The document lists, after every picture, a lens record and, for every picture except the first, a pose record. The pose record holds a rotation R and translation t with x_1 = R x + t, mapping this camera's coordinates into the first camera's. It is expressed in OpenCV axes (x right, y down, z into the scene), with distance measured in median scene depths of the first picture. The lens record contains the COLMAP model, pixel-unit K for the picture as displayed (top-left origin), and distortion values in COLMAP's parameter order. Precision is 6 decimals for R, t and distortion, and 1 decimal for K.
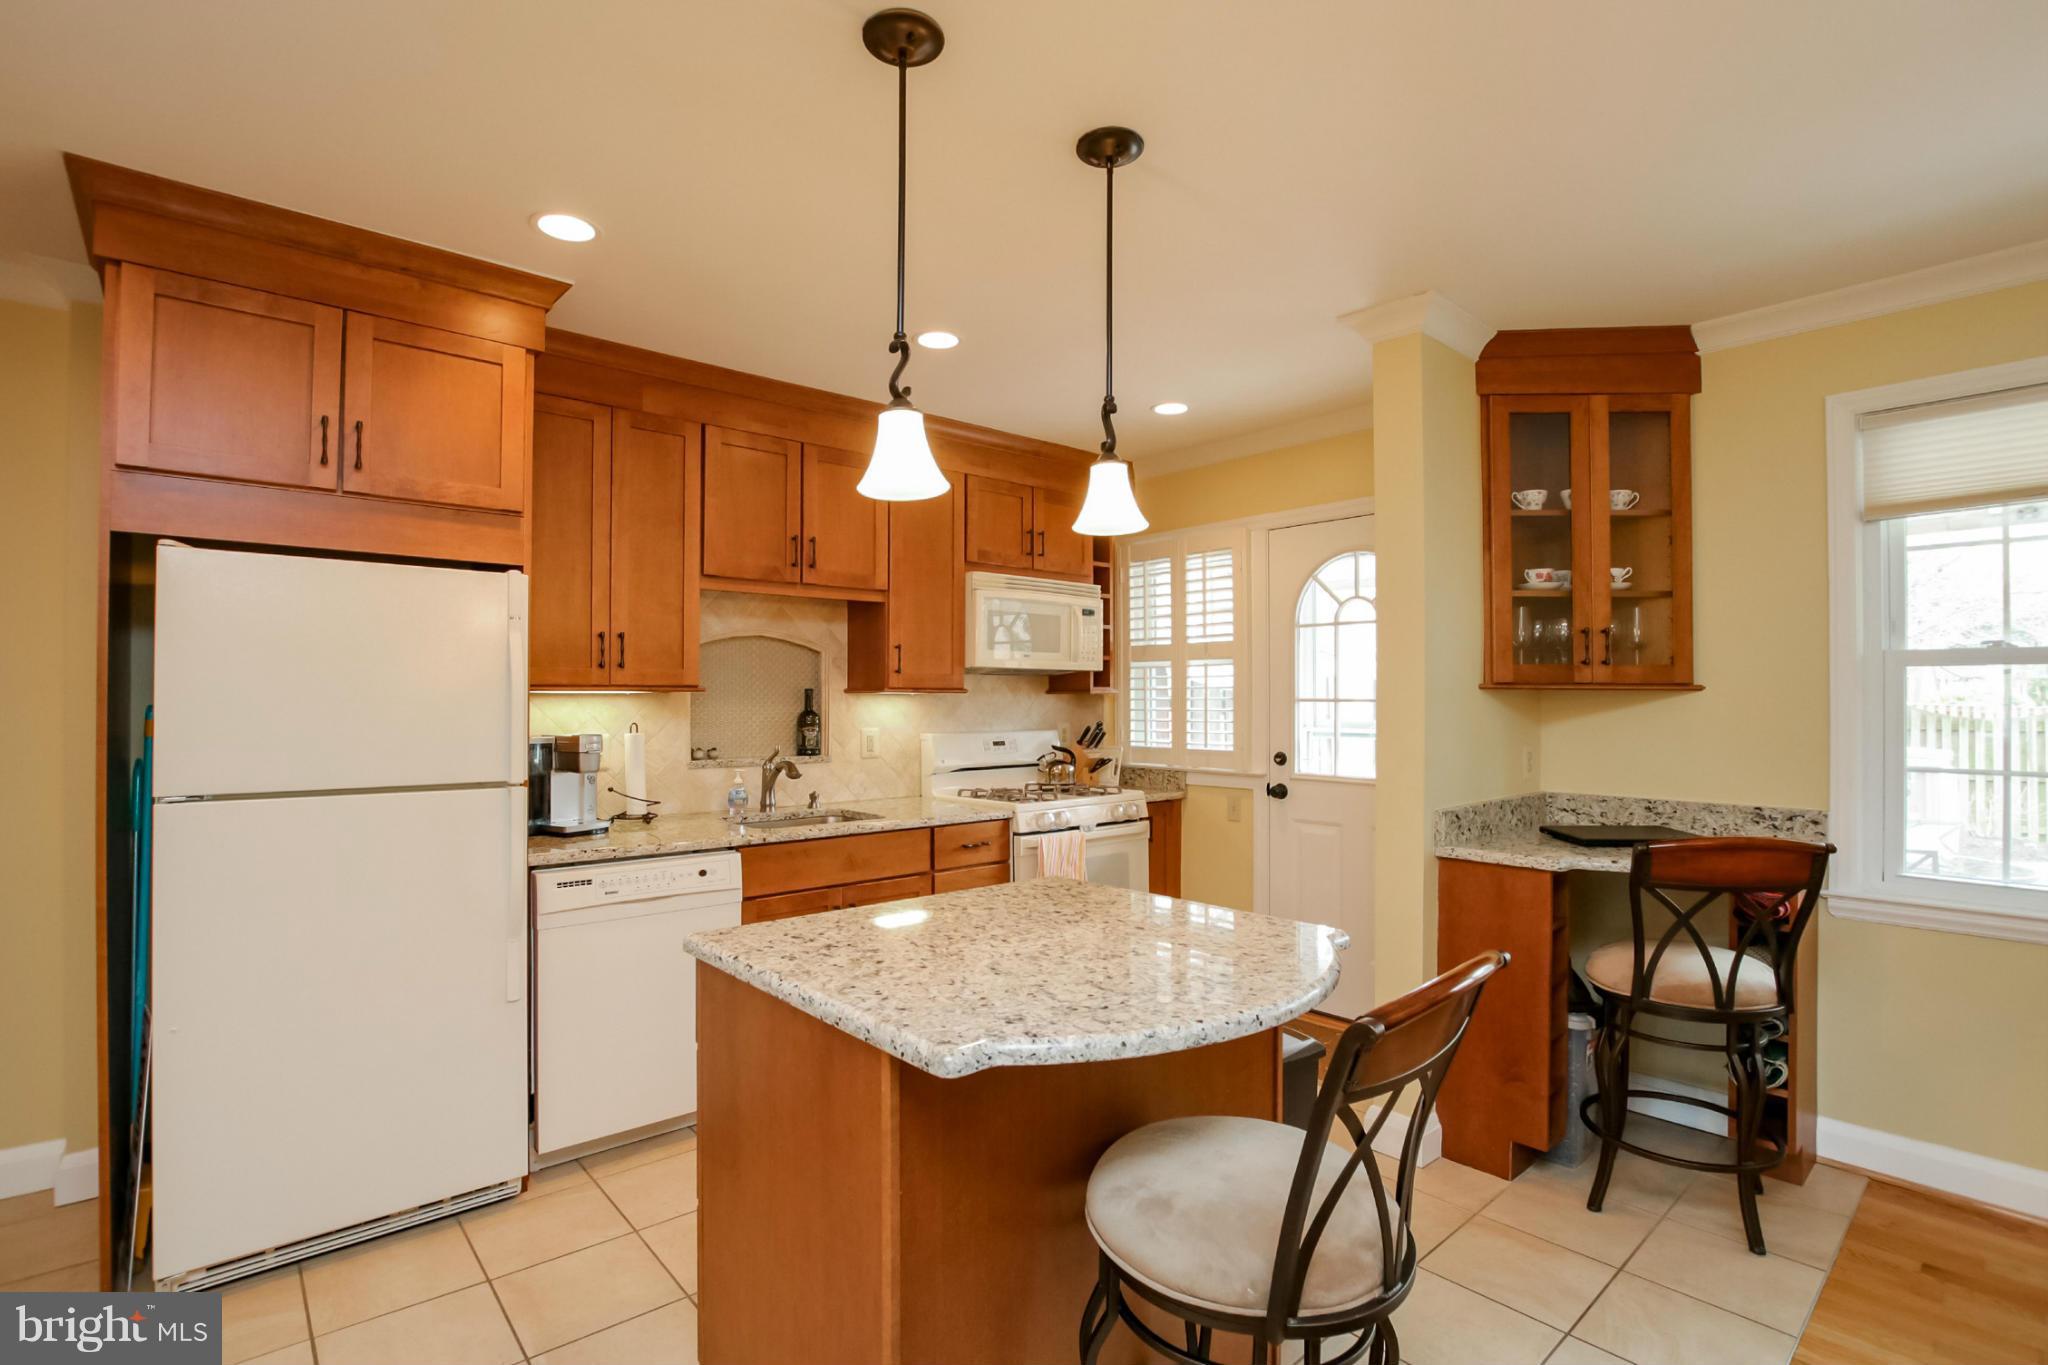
lens RADIAL K [[953.1, 0, 1012.8], [0, 953.1, 694.9], [0, 0, 1]] dist [-0.031775, 0.003884]
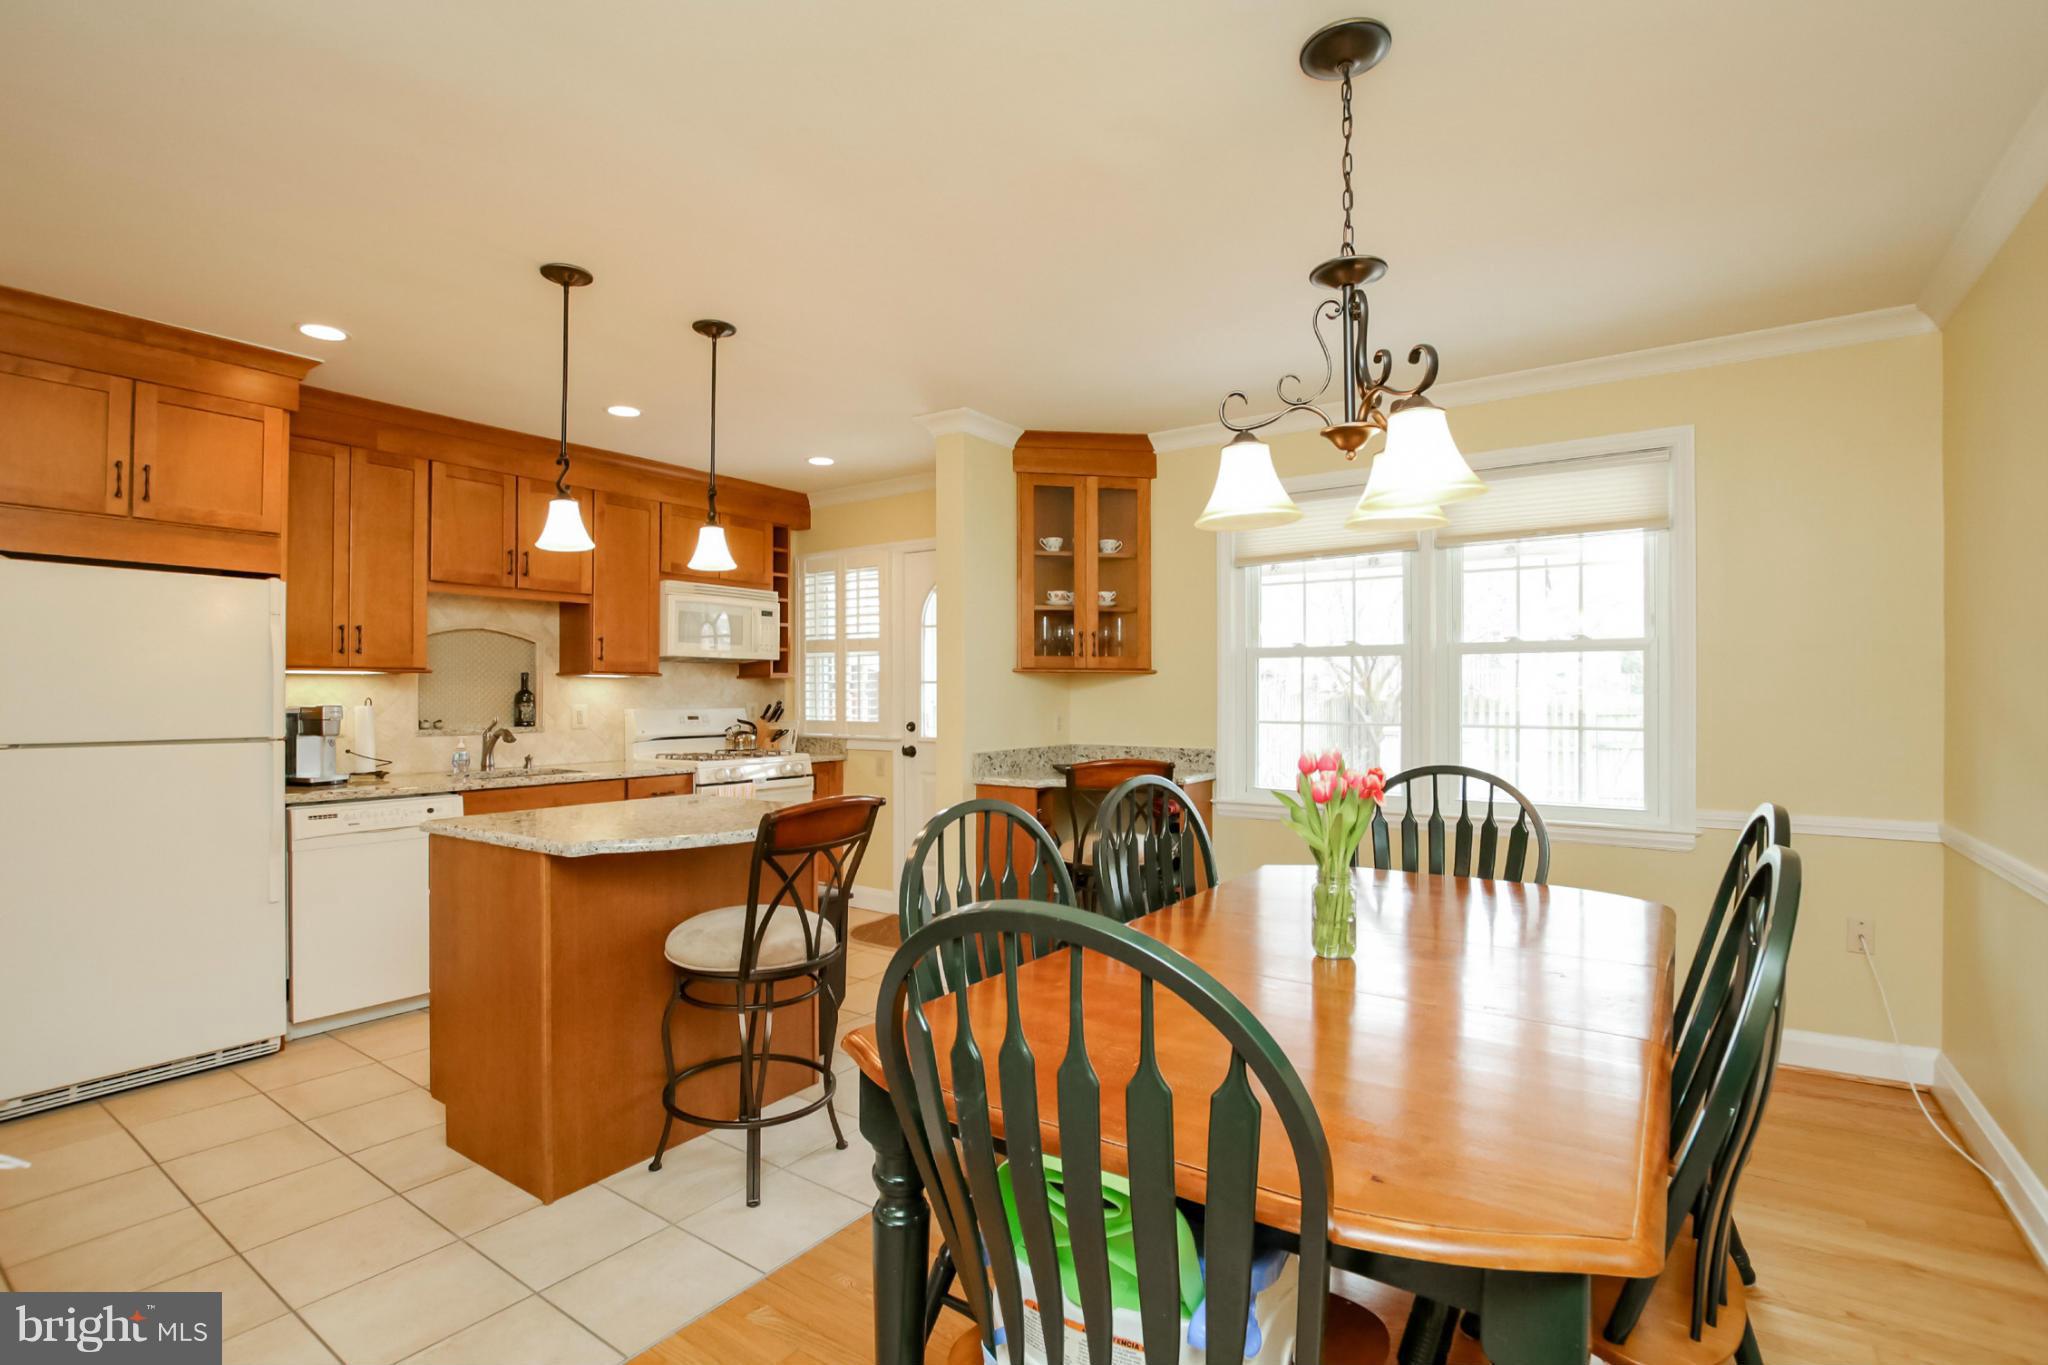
lens RADIAL K [[953.1, 0, 1015.3], [0, 953.1, 690.7], [0, 0, 1]] dist [-0.031775, 0.003884]
pose [[0.969824, -0.000158, 0.243808, 0.136112], [-0.000396, 0.999997, 0.002221, 0.019481], [-0.243808, -0.002251, 0.969821, -0.446267]]
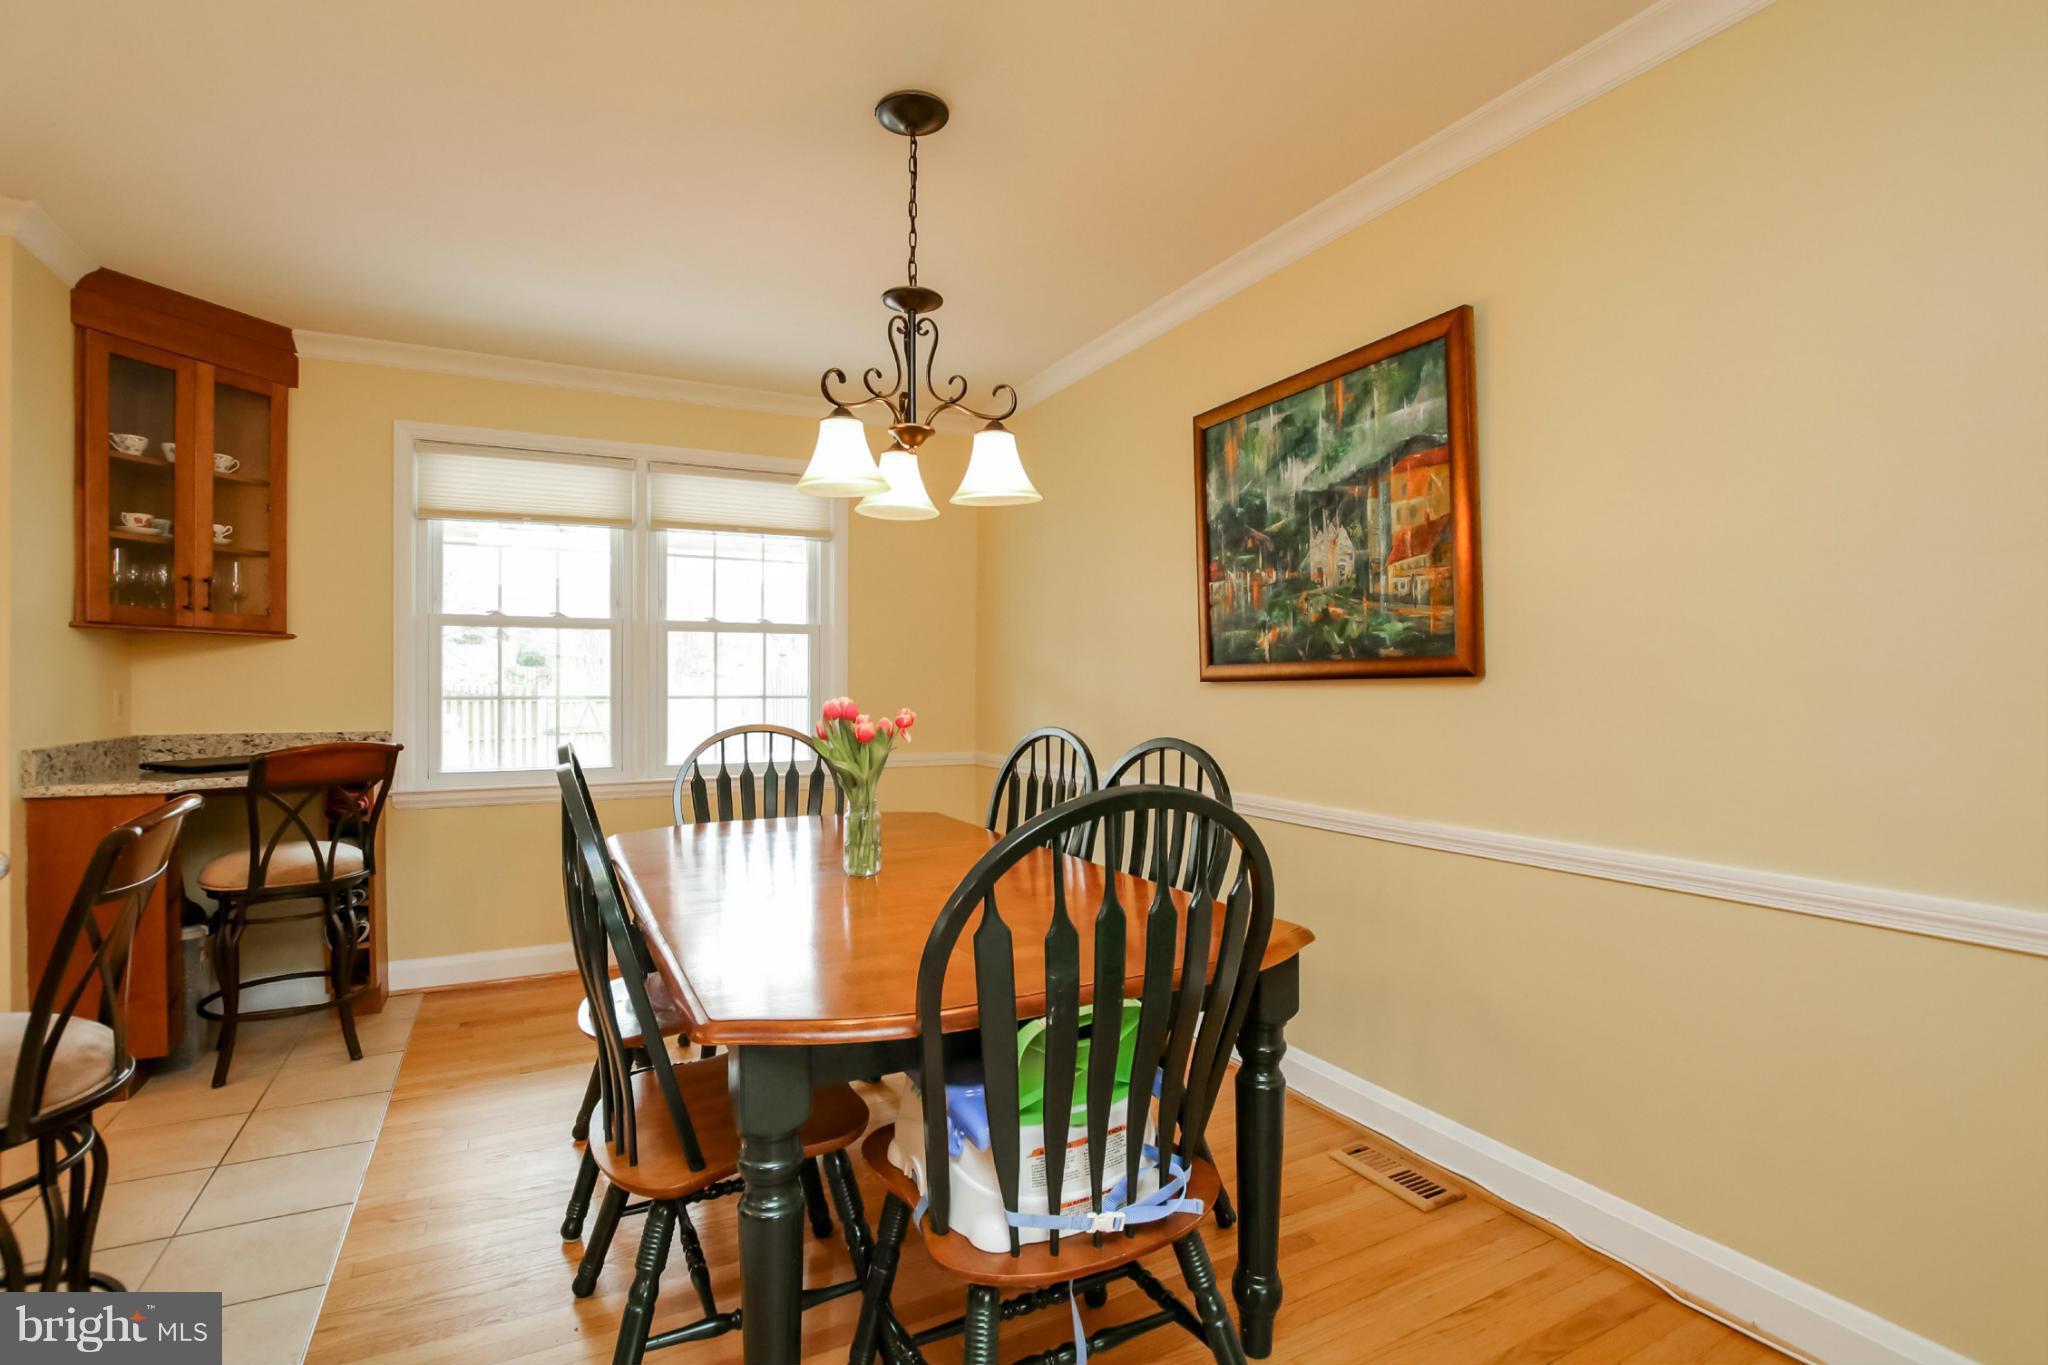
lens RADIAL K [[953.1, 0, 1016.5], [0, 953.1, 687.0], [0, 0, 1]] dist [-0.031775, 0.003884]
pose [[0.238193, -0.001126, 0.971217, -0.199034], [-0.003331, 0.999992, 0.001977, 0.050976], [-0.971212, -0.003706, 0.238187, -0.171053]]
